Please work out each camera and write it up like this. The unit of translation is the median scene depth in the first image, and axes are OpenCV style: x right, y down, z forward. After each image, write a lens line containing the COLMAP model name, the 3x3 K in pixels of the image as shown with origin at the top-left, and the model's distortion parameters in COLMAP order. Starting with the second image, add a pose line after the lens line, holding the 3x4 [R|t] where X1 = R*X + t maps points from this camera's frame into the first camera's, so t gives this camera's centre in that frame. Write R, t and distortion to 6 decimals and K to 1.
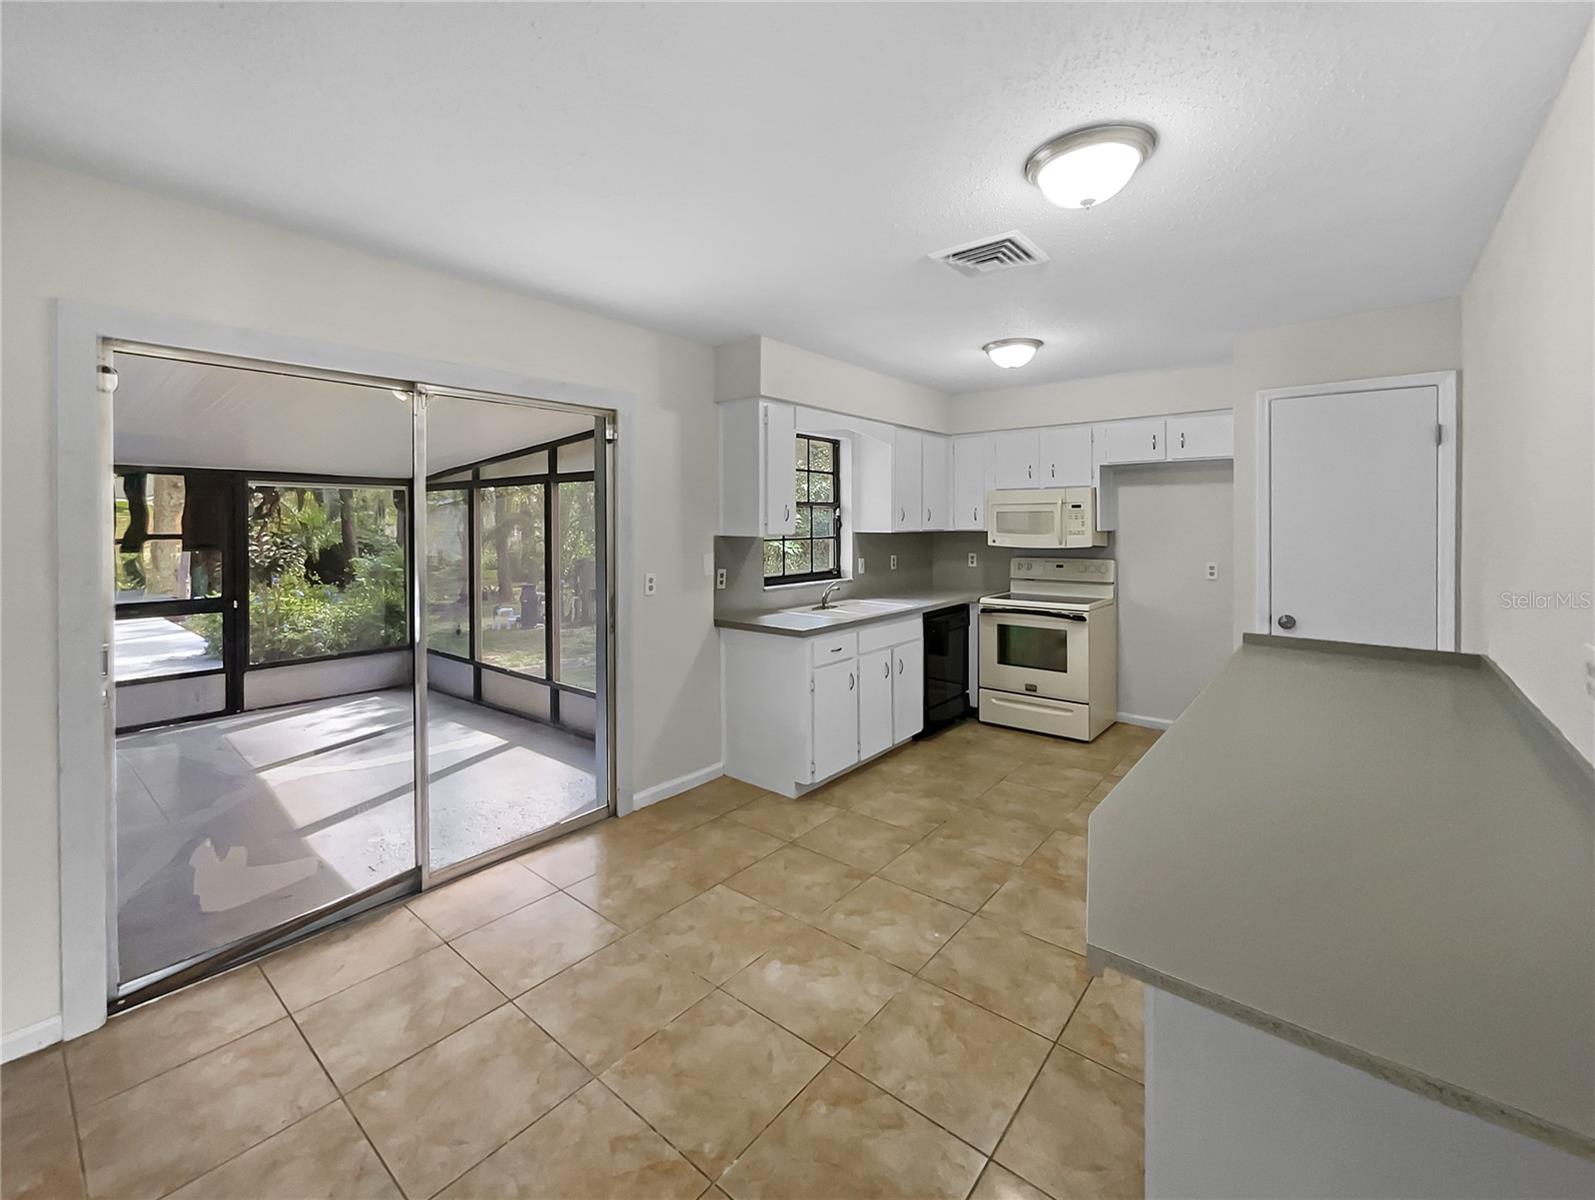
lens RADIAL K [[668.6, 0, 827.4], [0, 668.6, 537.7], [0, 0, 1]] dist [-0.003672, 0.001068]
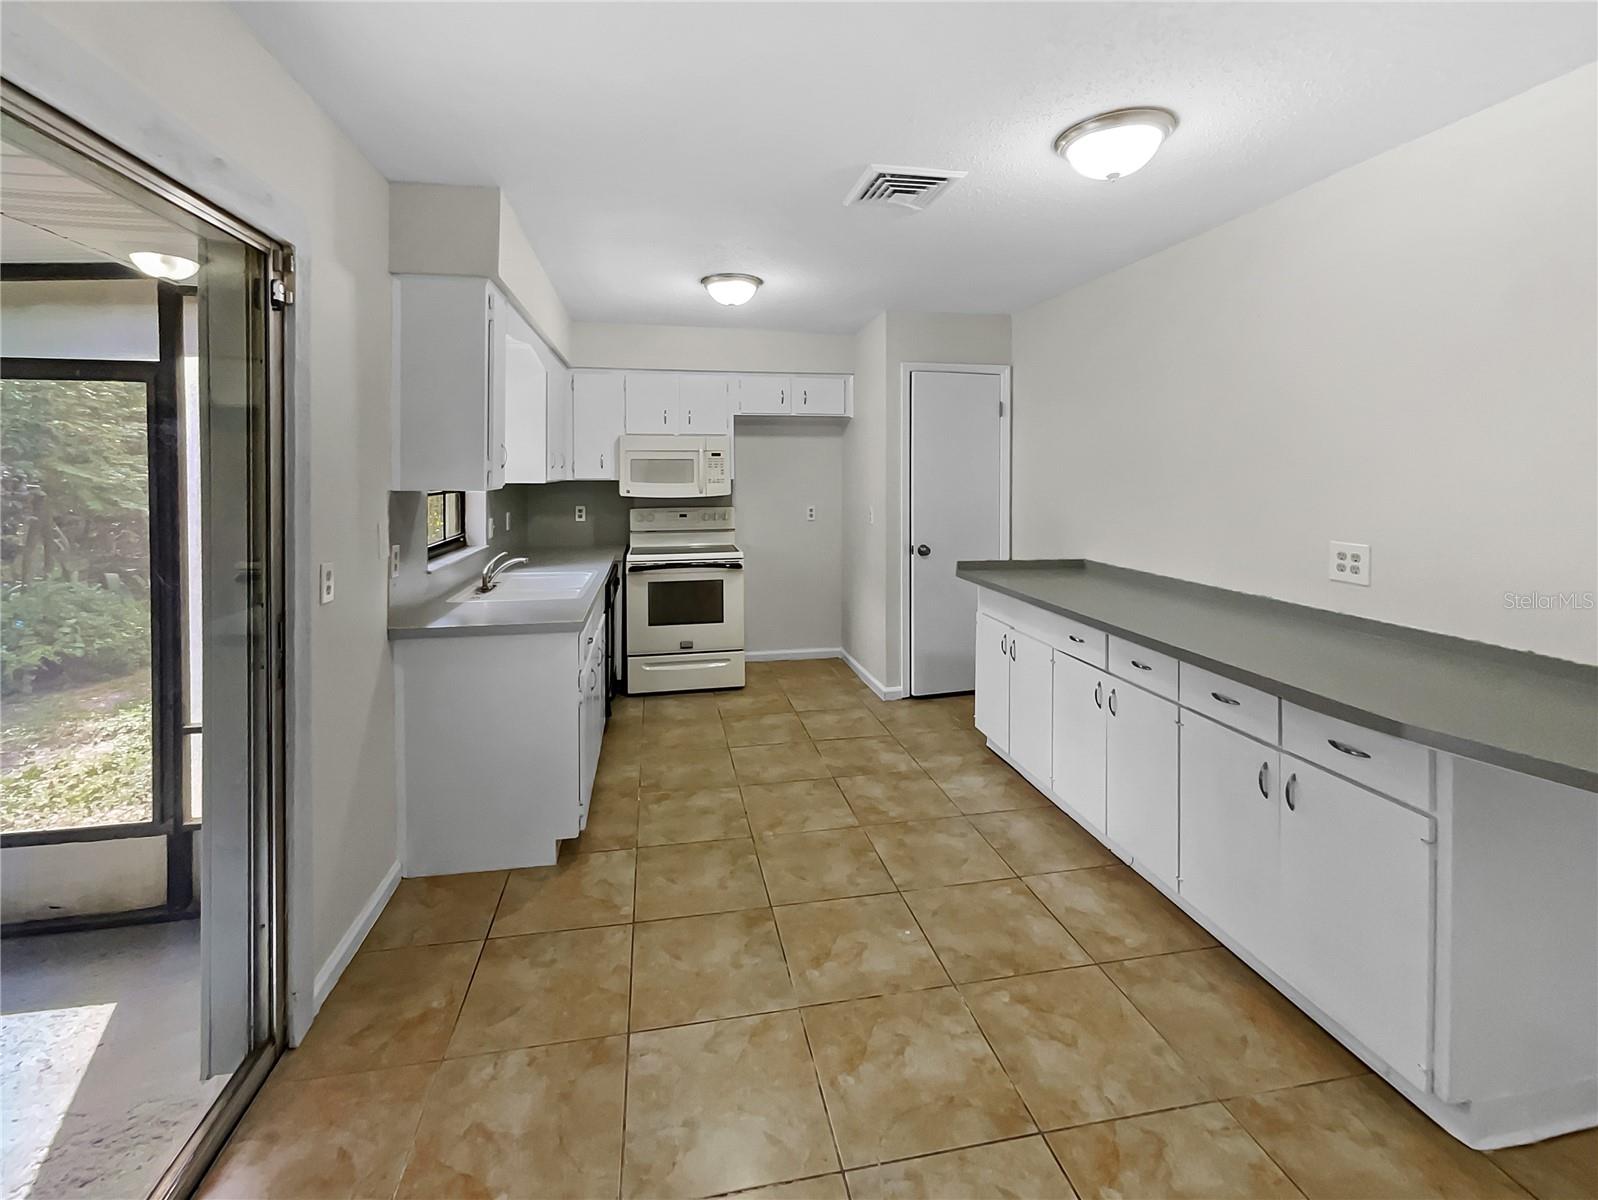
lens RADIAL K [[669.9, 0, 777.8], [0, 669.9, 470.3], [0, 0, 1]] dist [-0.003672, 0.001068]
pose [[0.668484, 0.002709, 0.743721, -0.415921], [0.017257, 0.999668, -0.019153, -0.003149], [-0.743526, 0.025638, 0.668215, 0.350854]]
